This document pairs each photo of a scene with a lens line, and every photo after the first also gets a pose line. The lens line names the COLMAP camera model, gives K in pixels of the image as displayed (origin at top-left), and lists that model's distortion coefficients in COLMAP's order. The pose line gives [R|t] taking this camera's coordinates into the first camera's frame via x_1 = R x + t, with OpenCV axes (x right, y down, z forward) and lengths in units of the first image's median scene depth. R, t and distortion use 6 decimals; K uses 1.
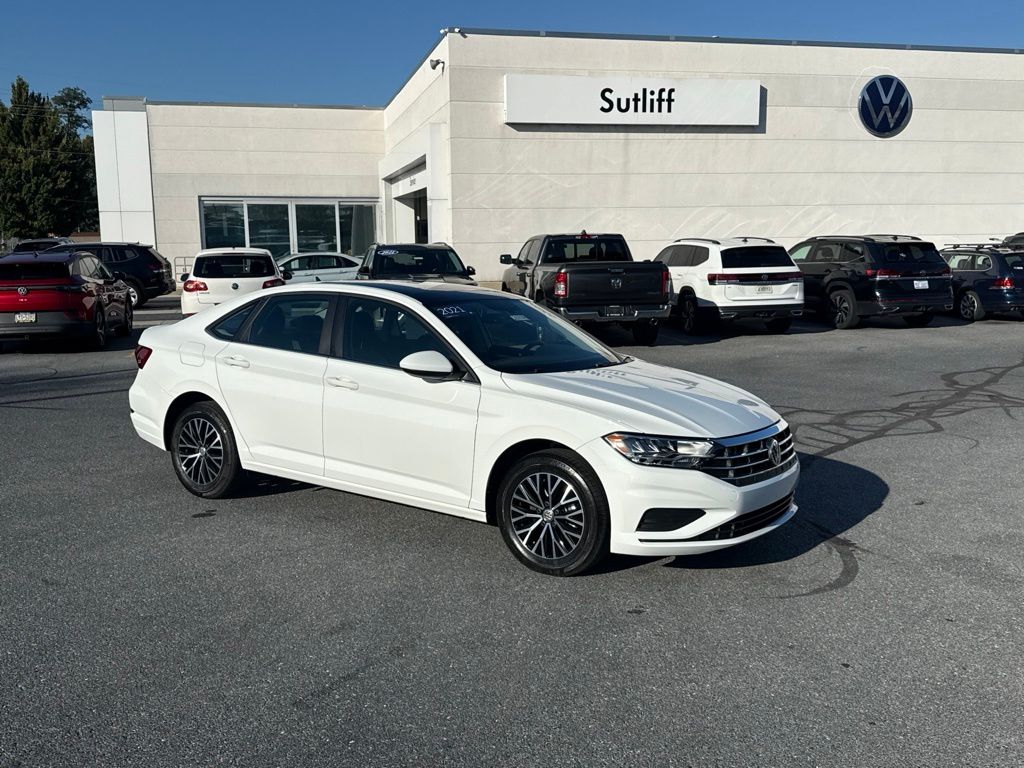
lens RADIAL K [[956.8, 0, 512.0], [0, 956.8, 384.0], [0, 0, 1]] dist [0.160807, -0.324557]
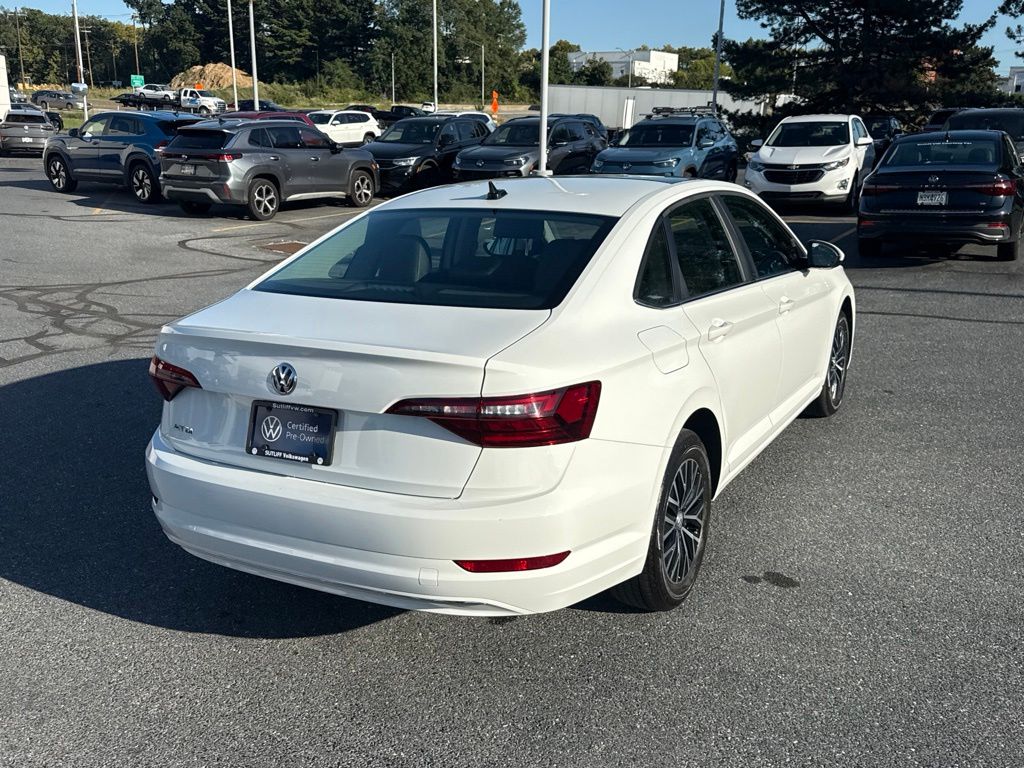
lens RADIAL K [[959.5, 0, 509.7], [0, 959.5, 391.2], [0, 0, 1]] dist [0.101863, -0.172932]
pose [[-0.095361, -0.266379, 0.959140, -0.341361], [0.135039, 0.951162, 0.277589, -0.067278], [-0.986241, 0.155992, -0.054732, 0.474051]]
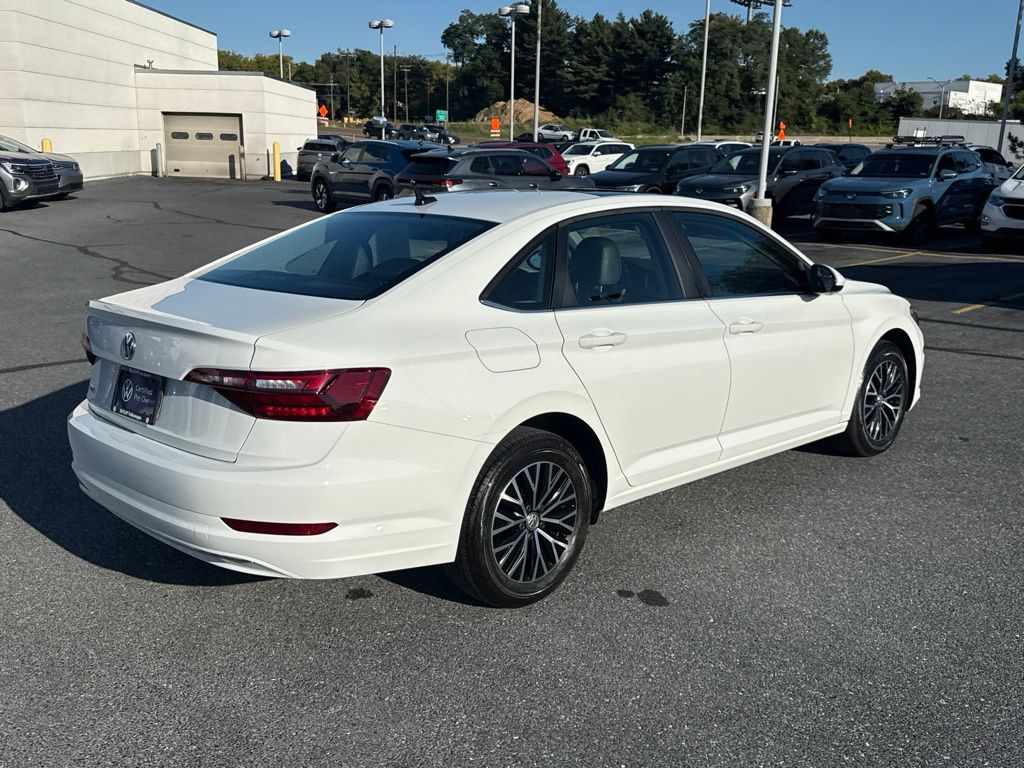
lens RADIAL K [[956.8, 0, 512.0], [0, 956.8, 384.0], [0, 0, 1]] dist [0.160807, -0.324557]
pose [[0.193777, -0.225398, 0.954802, -0.348898], [0.122152, 0.971219, 0.204483, -0.049595], [-0.973411, 0.077007, 0.215733, 0.379703]]
